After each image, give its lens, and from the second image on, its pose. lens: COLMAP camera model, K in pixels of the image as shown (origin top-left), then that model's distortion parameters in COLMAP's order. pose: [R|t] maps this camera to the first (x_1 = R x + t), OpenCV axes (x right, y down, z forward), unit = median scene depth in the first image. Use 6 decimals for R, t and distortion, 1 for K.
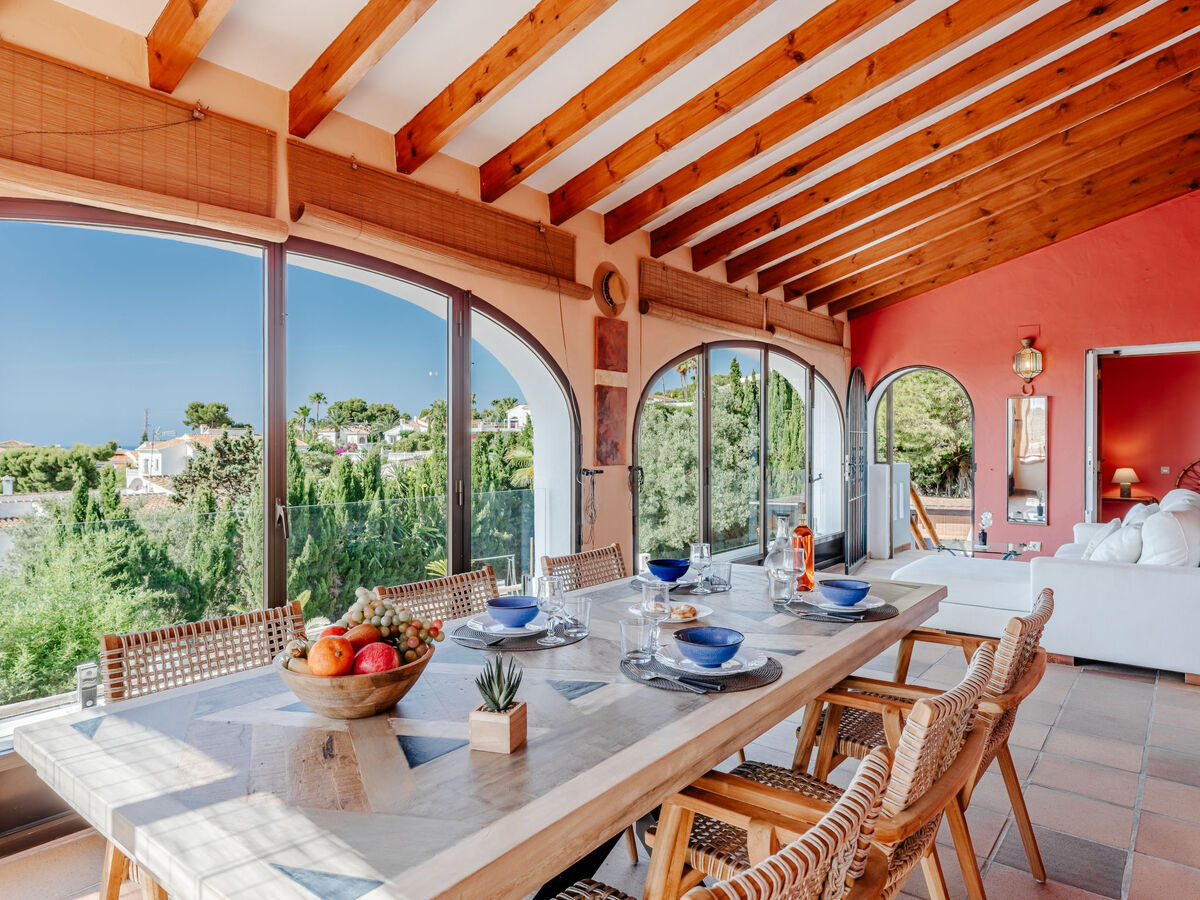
lens RADIAL K [[737.2, 0, 596.7], [0, 737.2, 442.5], [0, 0, 1]] dist [-0.006206, 0.005888]
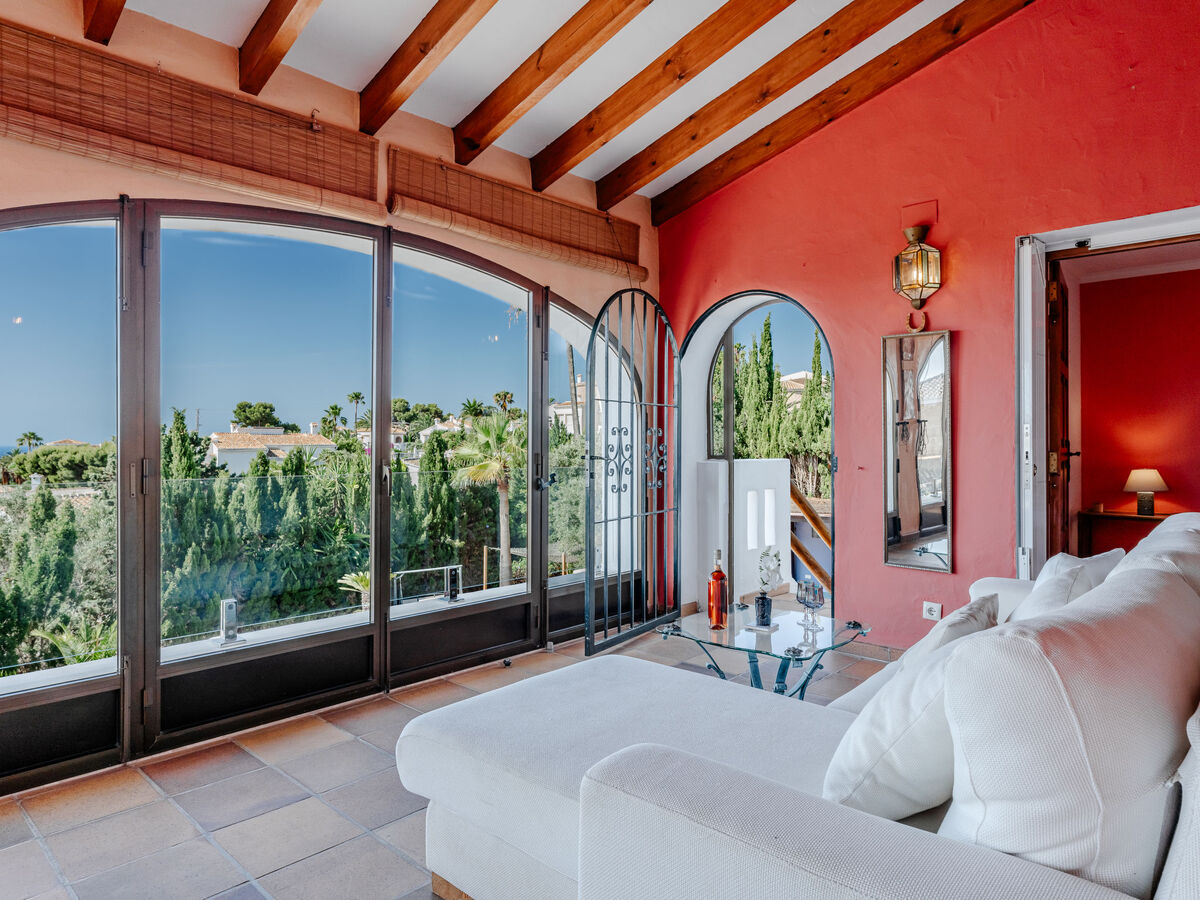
lens RADIAL K [[742.2, 0, 599.6], [0, 742.2, 488.1], [0, 0, 1]] dist [0.021132, 0.001306]
pose [[0.997308, 0.007749, -0.072909, 0.128714], [-0.003410, 0.998225, 0.059459, 0.006320], [0.073241, -0.059051, 0.995565, 0.138616]]
